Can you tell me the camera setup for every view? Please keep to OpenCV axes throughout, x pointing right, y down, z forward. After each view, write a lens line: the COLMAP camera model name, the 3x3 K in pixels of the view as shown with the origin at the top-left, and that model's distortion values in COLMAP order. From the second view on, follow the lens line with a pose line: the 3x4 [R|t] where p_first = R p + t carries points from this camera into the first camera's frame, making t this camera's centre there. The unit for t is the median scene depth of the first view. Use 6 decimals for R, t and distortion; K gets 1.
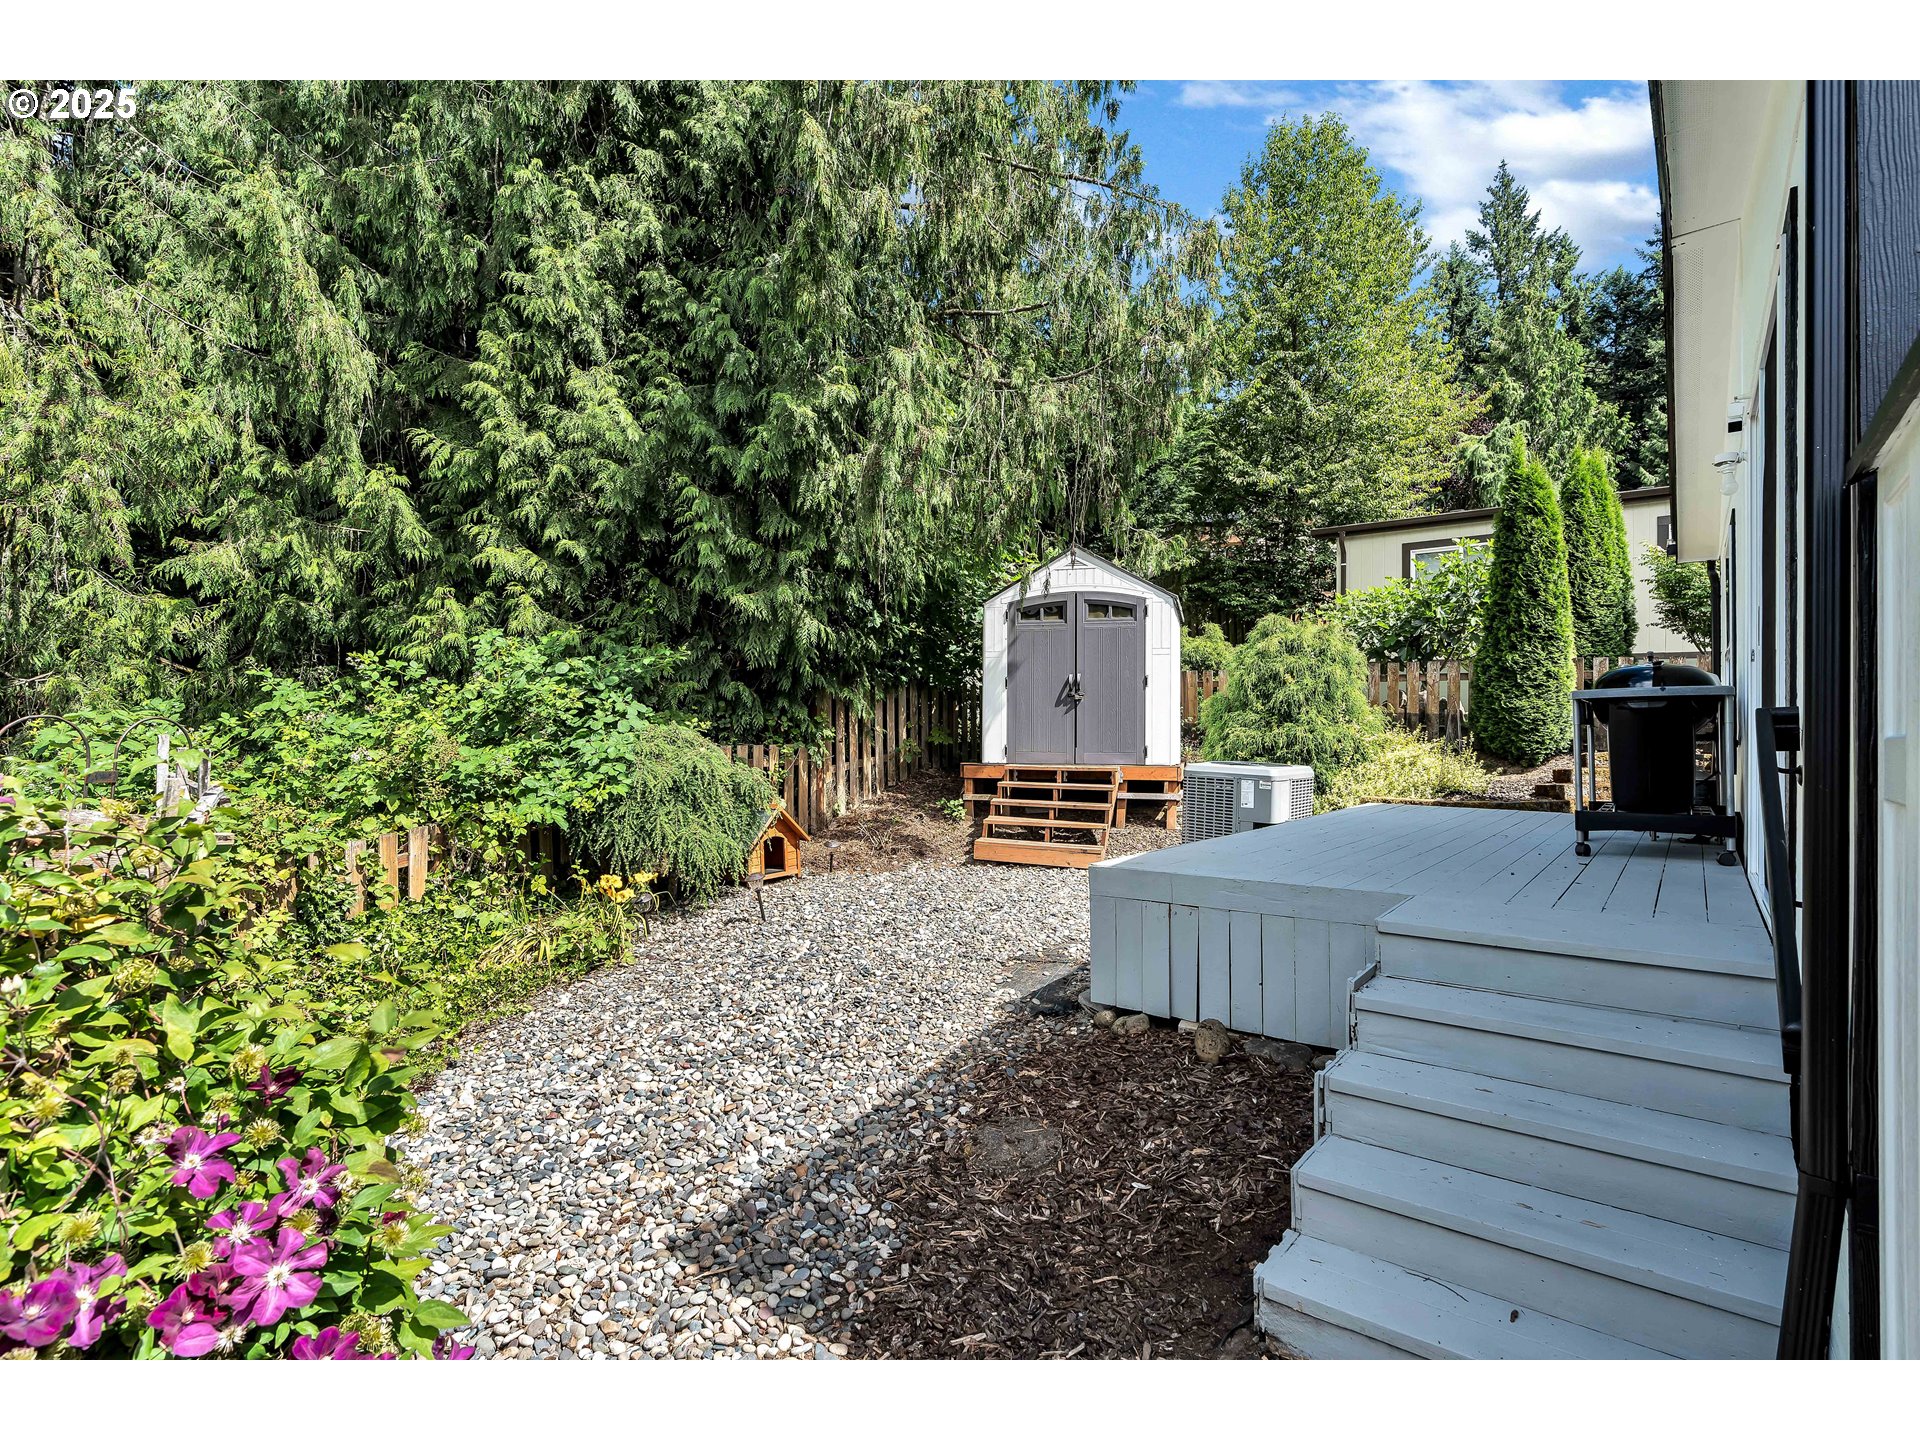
lens RADIAL K [[873.3, 0, 960.0], [0, 873.3, 720.0], [0, 0, 1]] dist [0.000317, 0.000000]
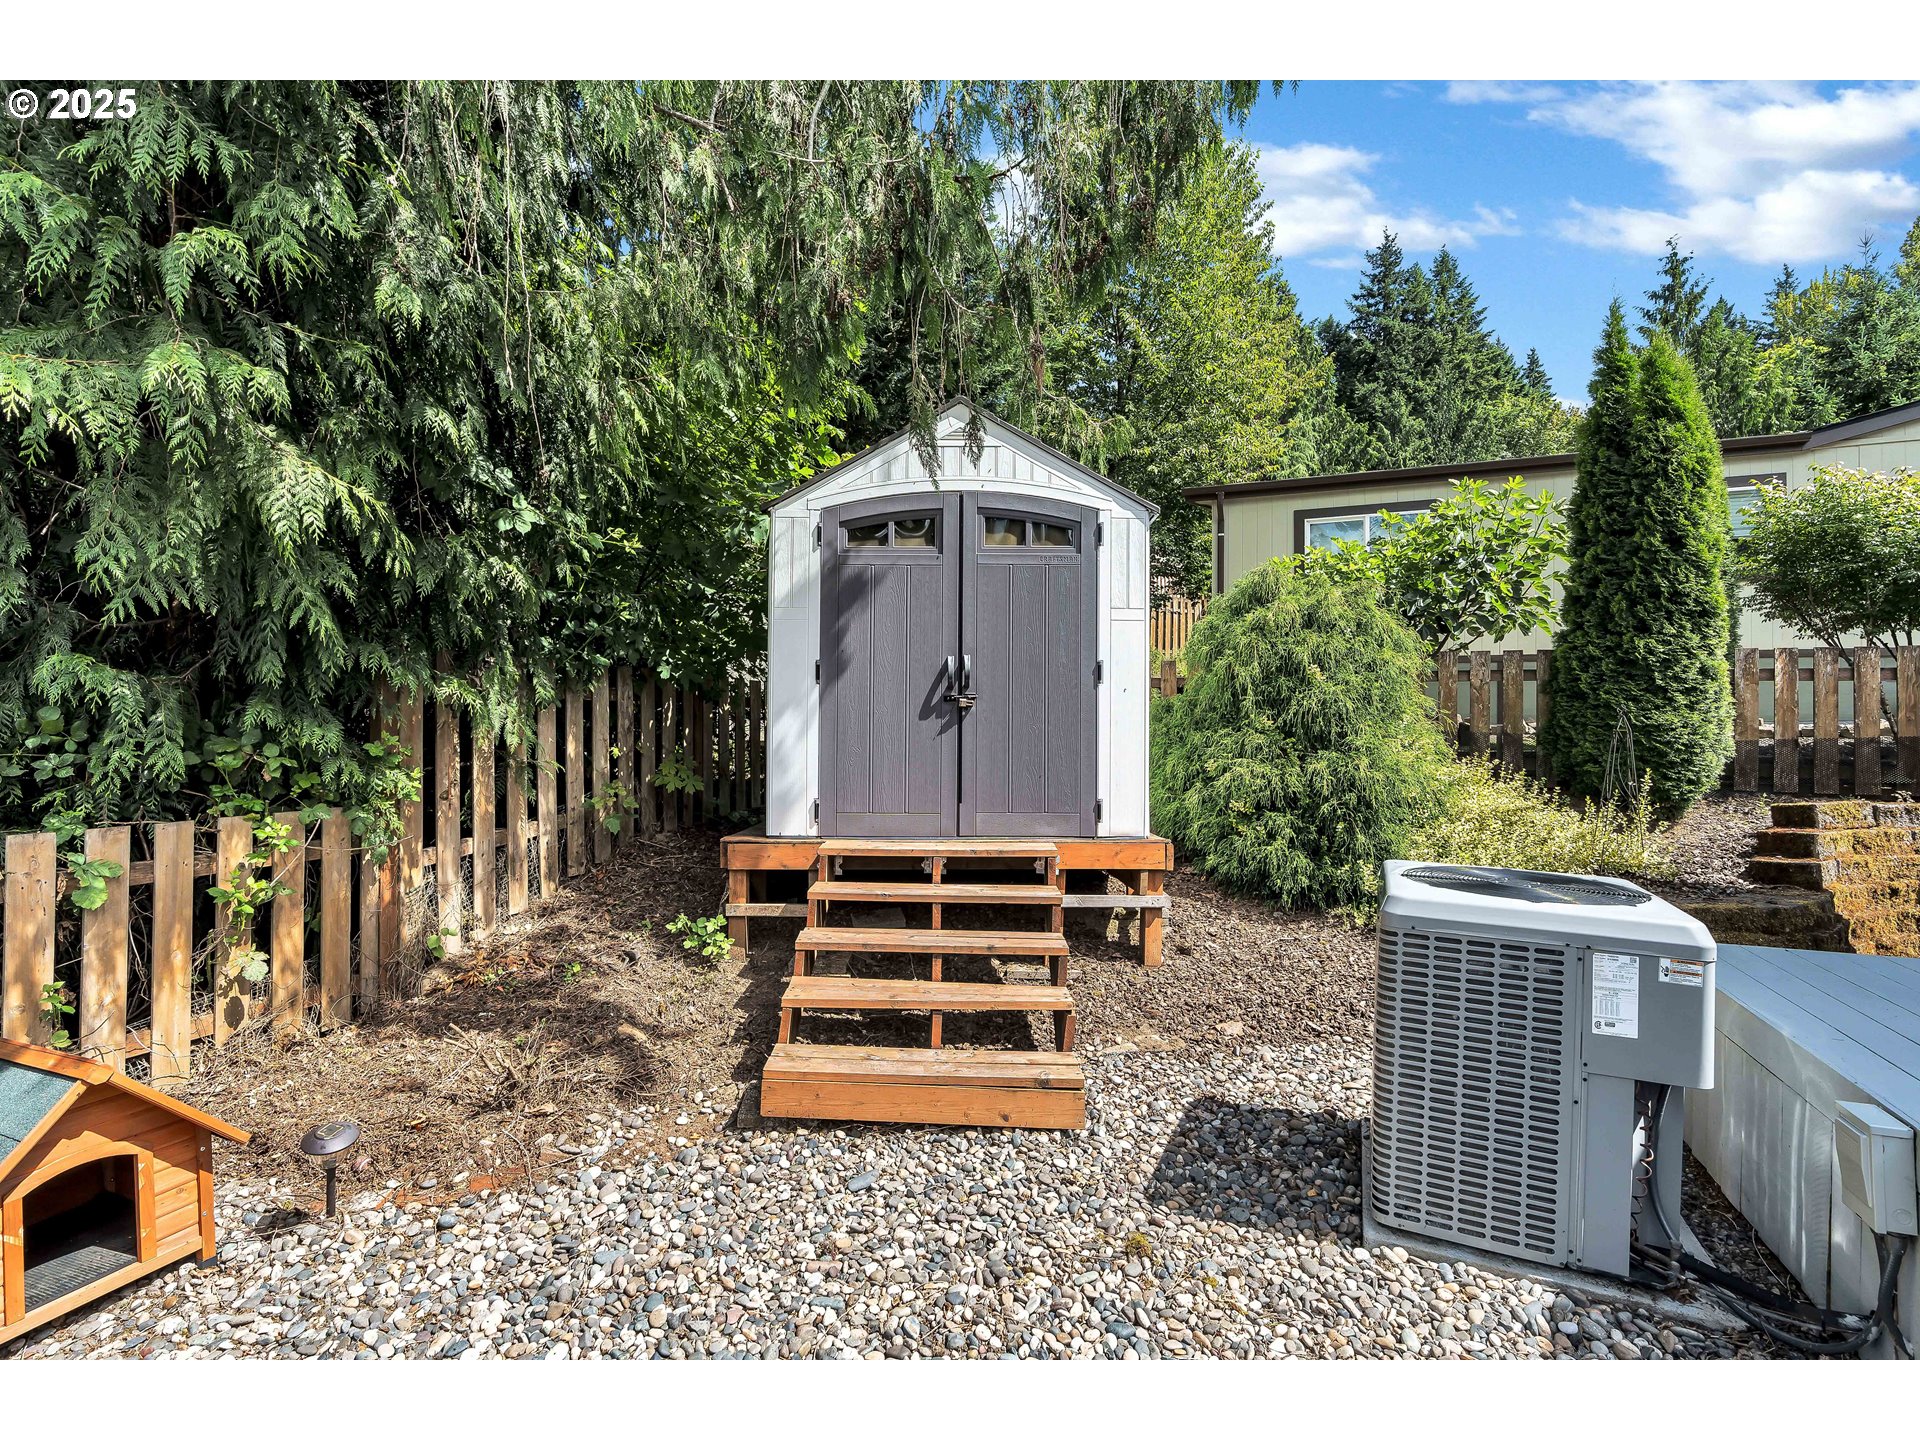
lens RADIAL K [[941.5, 0, 959.6], [0, 941.5, 694.4], [0, 0, 1]] dist [-0.003224, -0.000360]
pose [[0.966049, 0.010984, 0.258124, -0.007302], [-0.002701, 0.999471, -0.032424, -0.013051], [-0.258343, 0.030626, 0.965568, 0.483664]]
